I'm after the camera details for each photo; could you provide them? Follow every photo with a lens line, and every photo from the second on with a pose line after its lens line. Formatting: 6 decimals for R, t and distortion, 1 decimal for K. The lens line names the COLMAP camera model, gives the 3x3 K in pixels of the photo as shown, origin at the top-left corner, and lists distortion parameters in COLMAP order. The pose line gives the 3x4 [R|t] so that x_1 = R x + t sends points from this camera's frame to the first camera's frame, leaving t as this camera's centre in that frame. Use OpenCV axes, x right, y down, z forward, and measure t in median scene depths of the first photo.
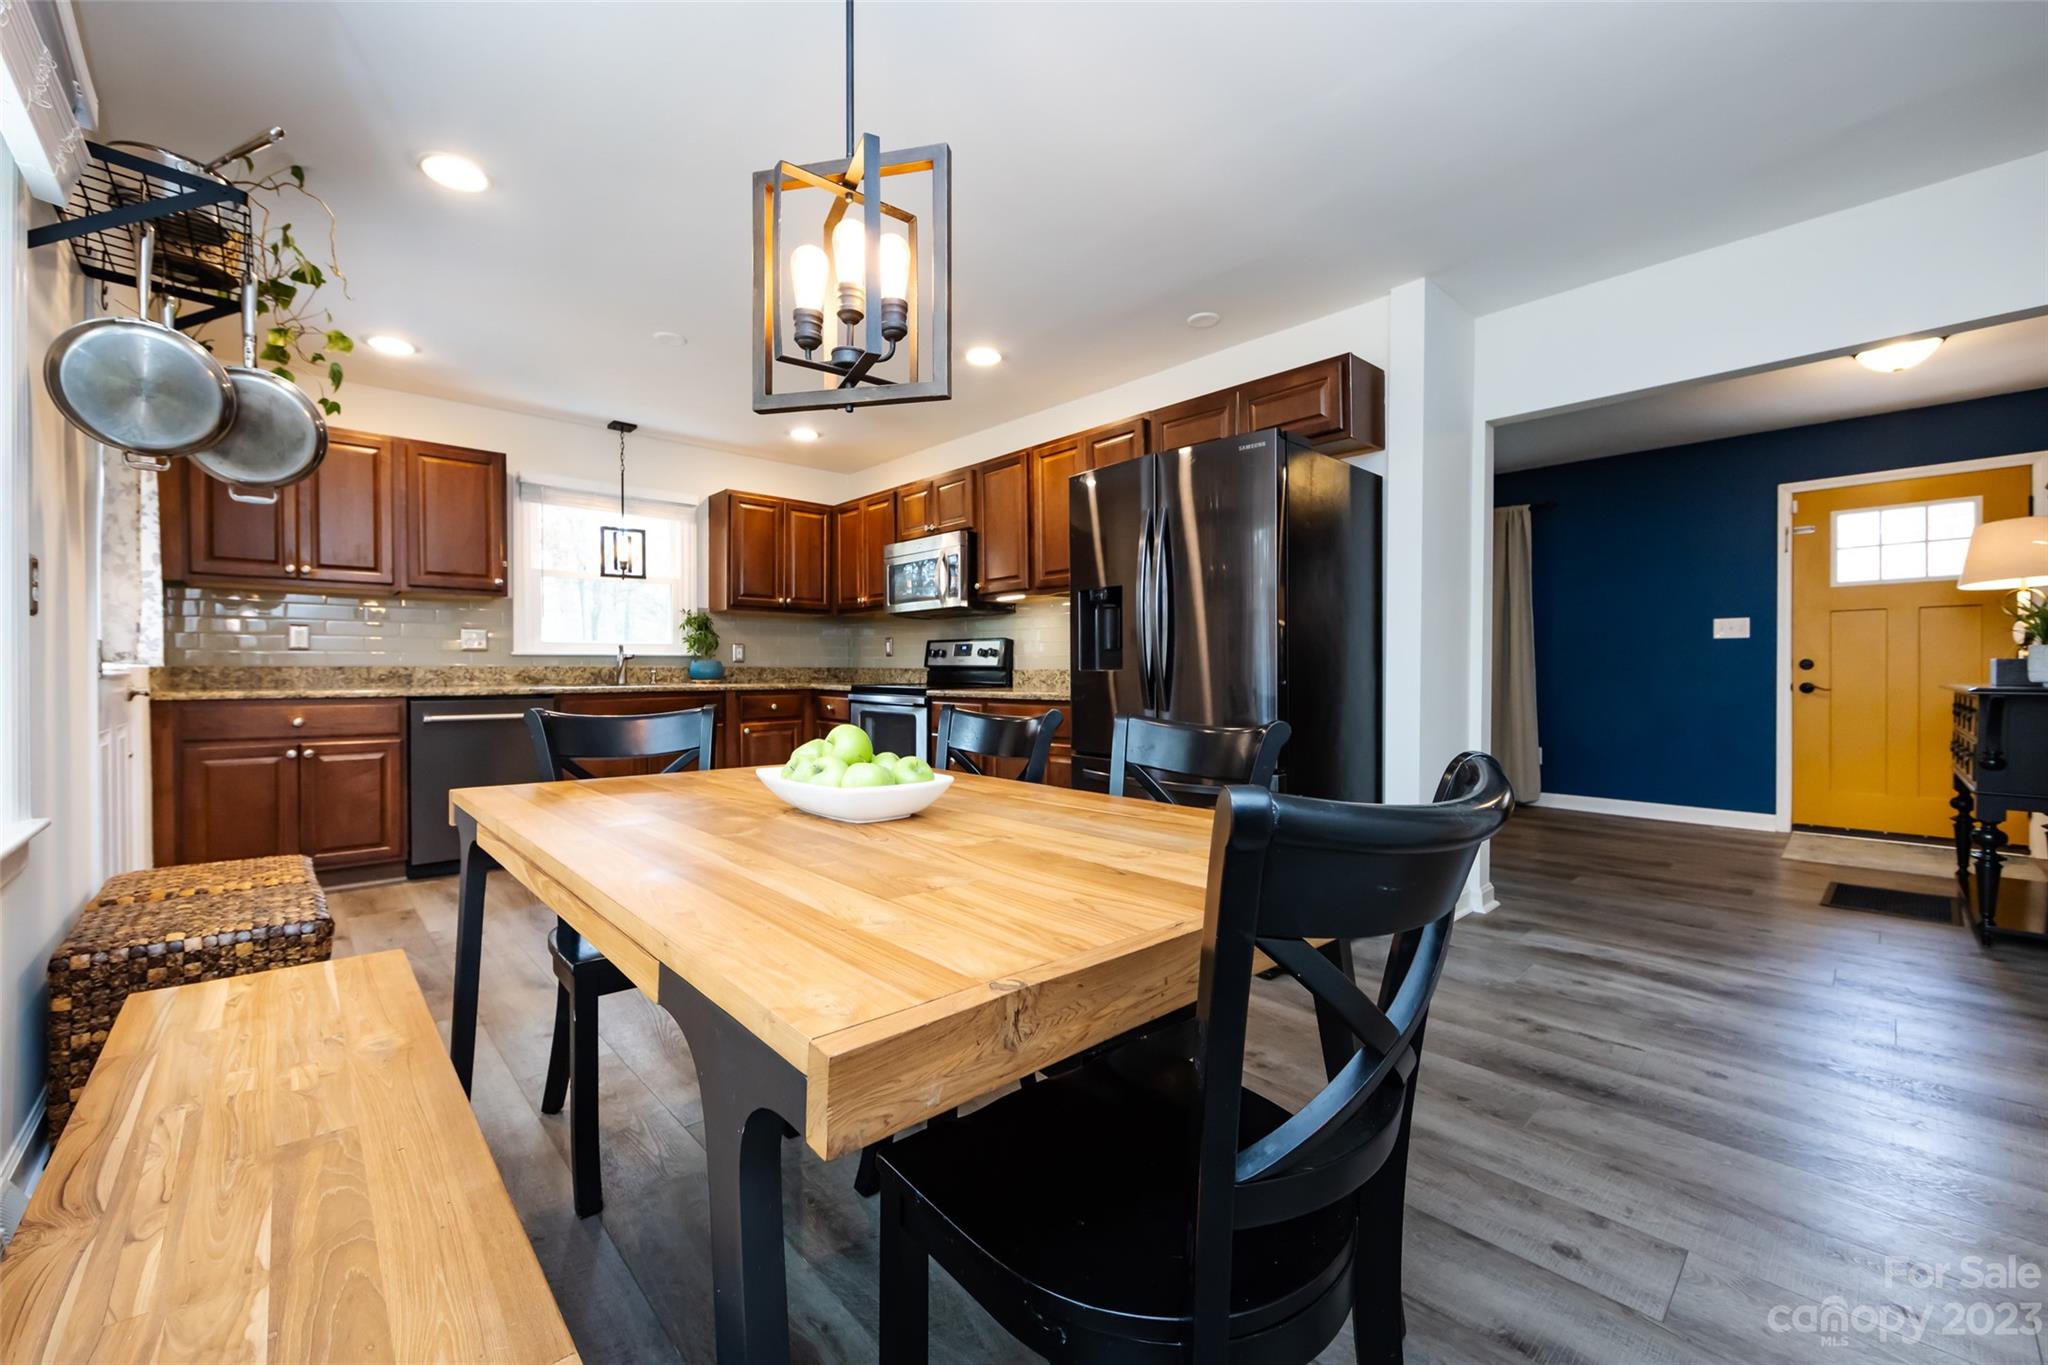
lens RADIAL K [[804.6, 0, 998.4], [0, 804.6, 677.5], [0, 0, 1]] dist [-0.000441, 0.000060]
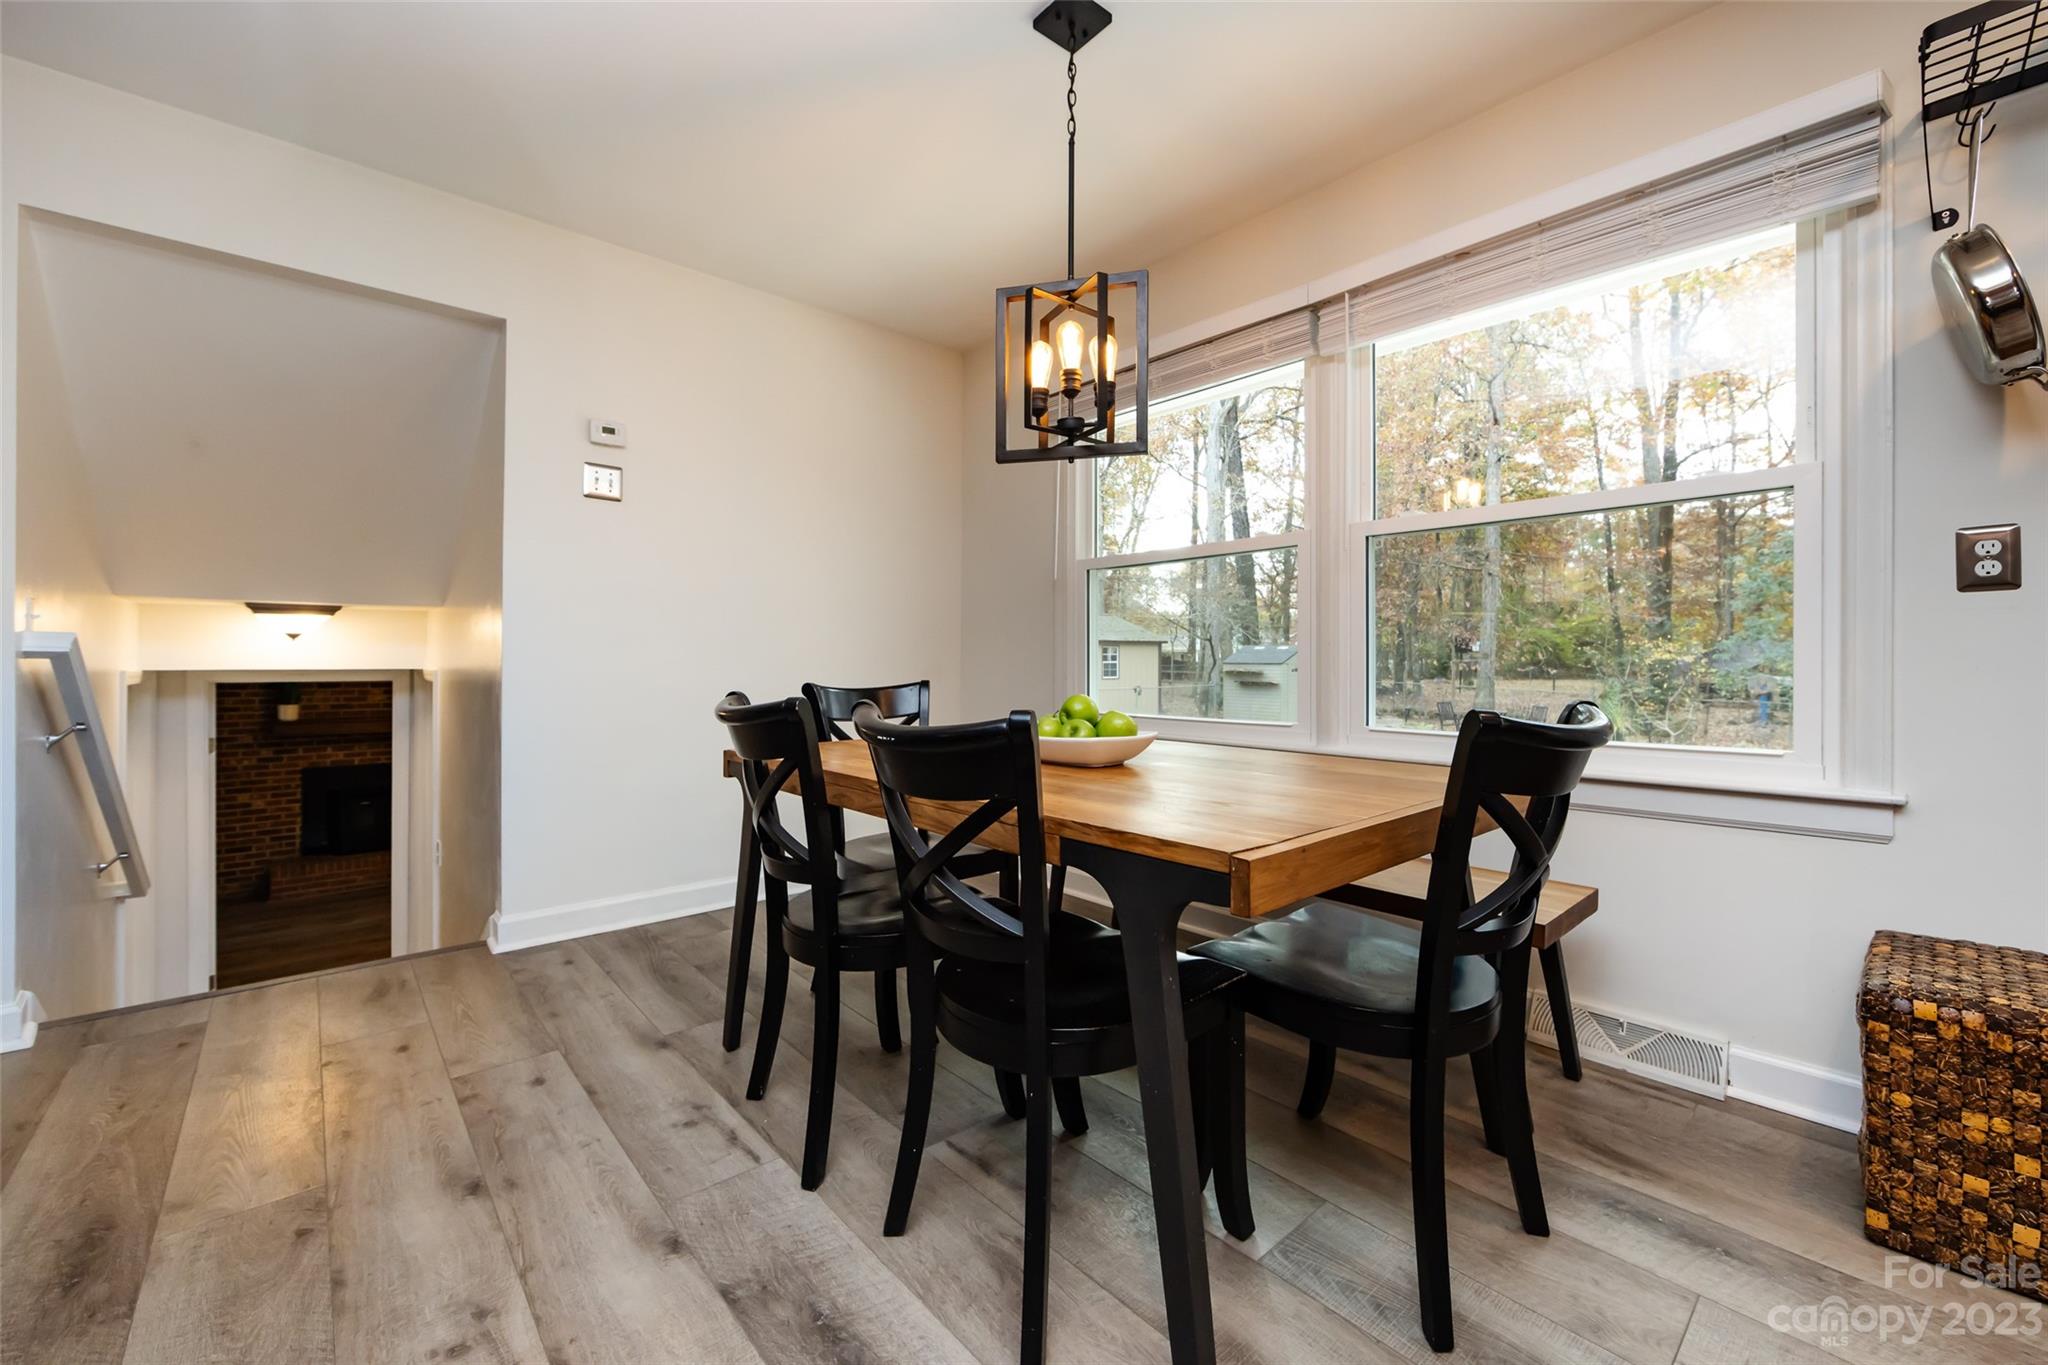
lens RADIAL K [[808.6, 0, 1010.9], [0, 808.6, 660.3], [0, 0, 1]] dist [-0.001314, 0.000148]
pose [[-0.999974, -0.001285, 0.007114, -0.028115], [-0.001279, 0.999999, 0.000810, 0.000741], [-0.007115, 0.000801, -0.999974, 0.679706]]
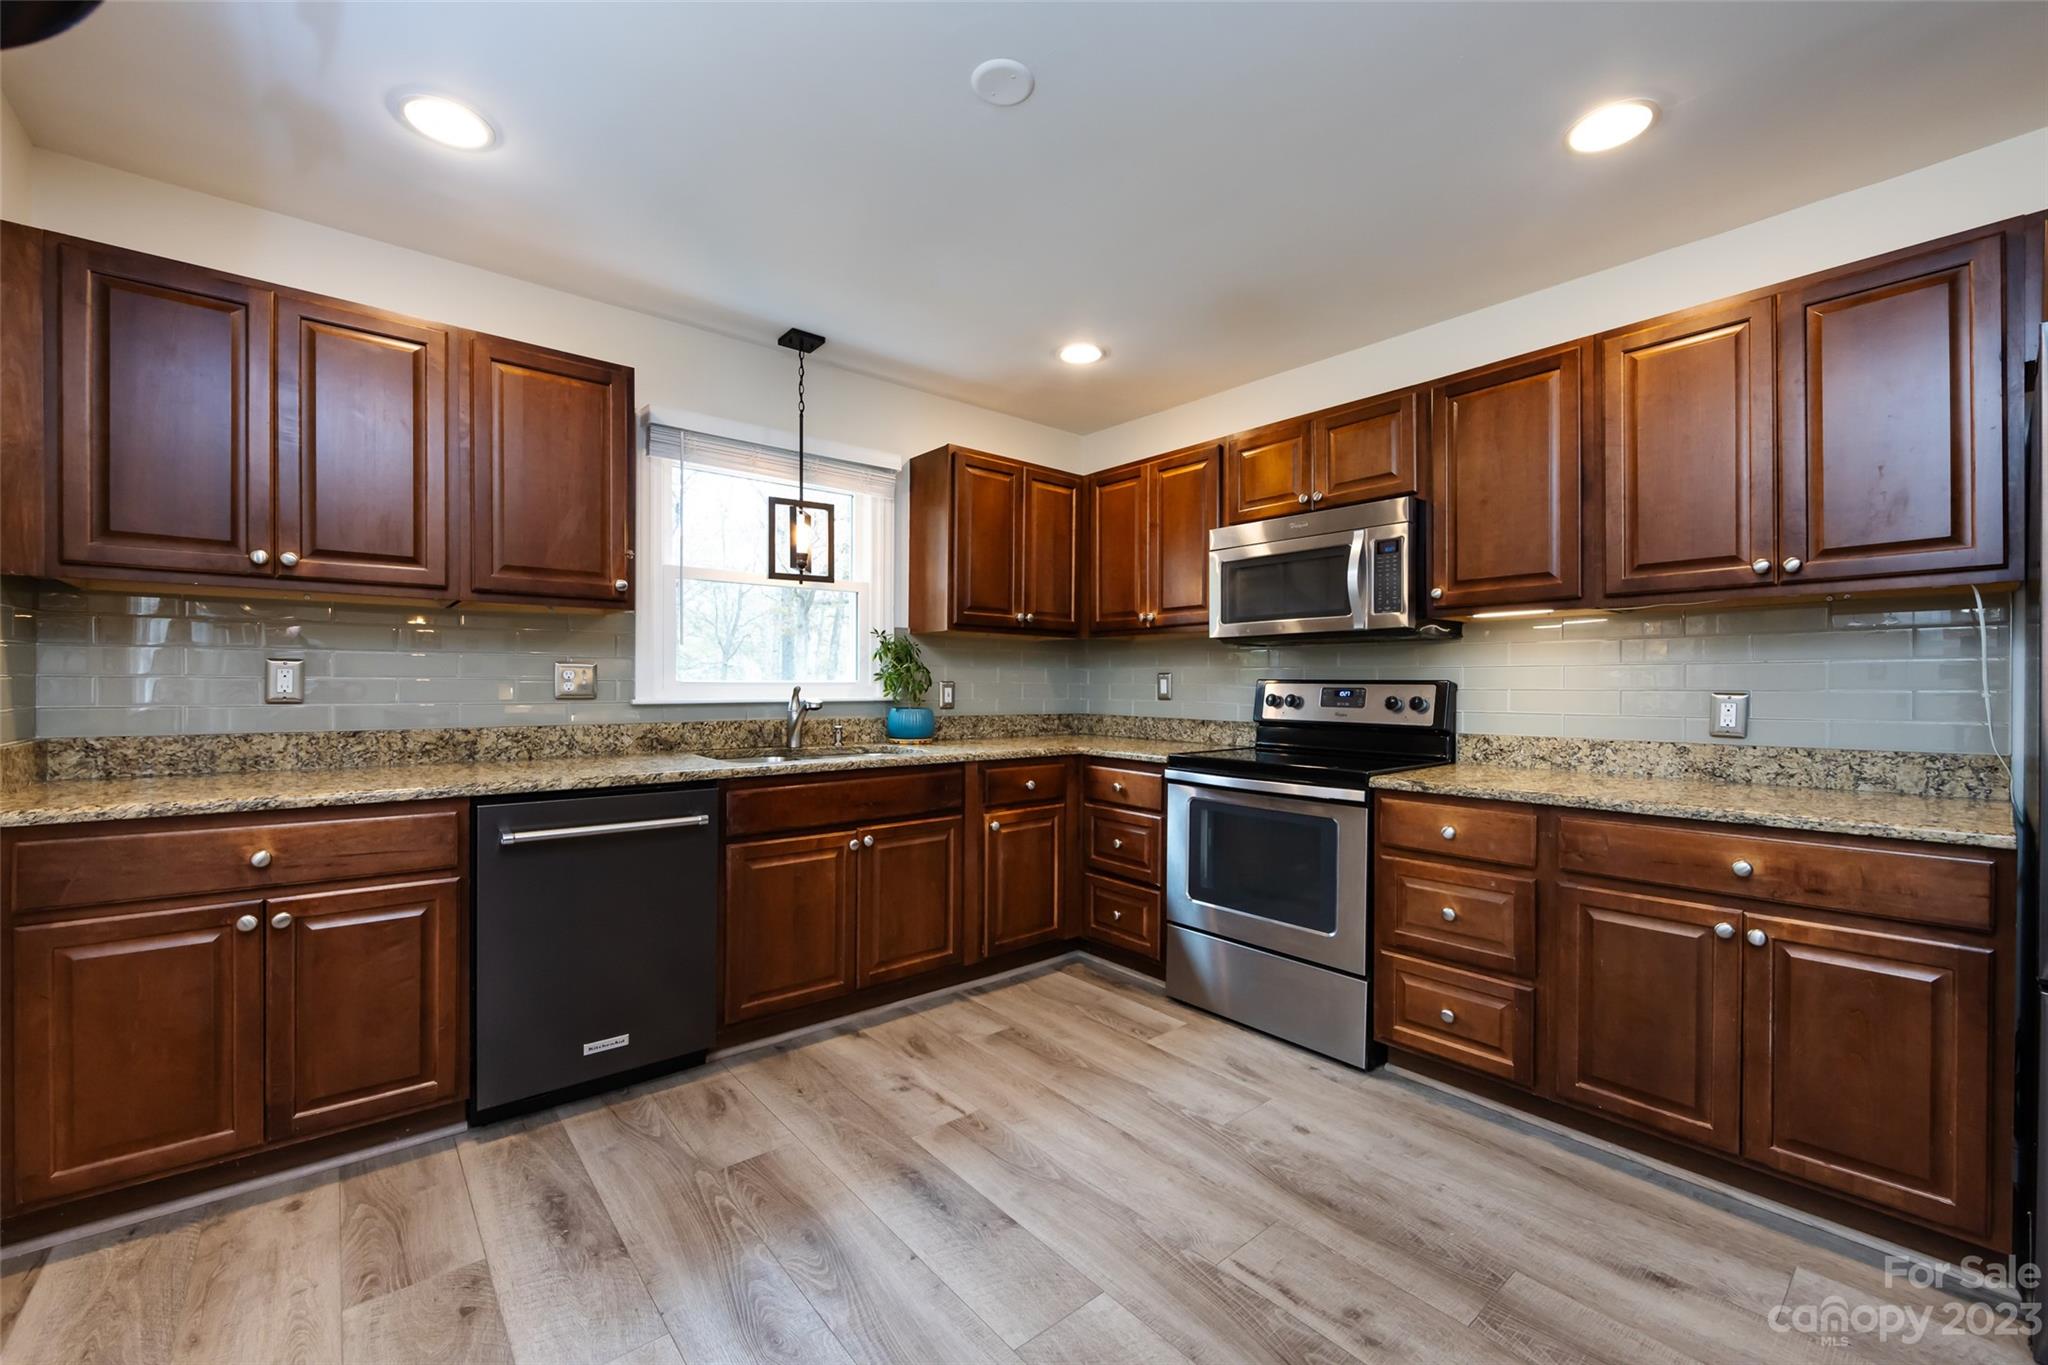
lens RADIAL K [[812.9, 0, 1011.3], [0, 812.9, 690.0], [0, 0, 1]] dist [-0.002523, -0.000236]
pose [[0.999394, 0.005108, -0.034440, -0.290610], [-0.005236, 0.999980, -0.003618, -0.038026], [0.034421, 0.003796, 0.999400, 0.384055]]
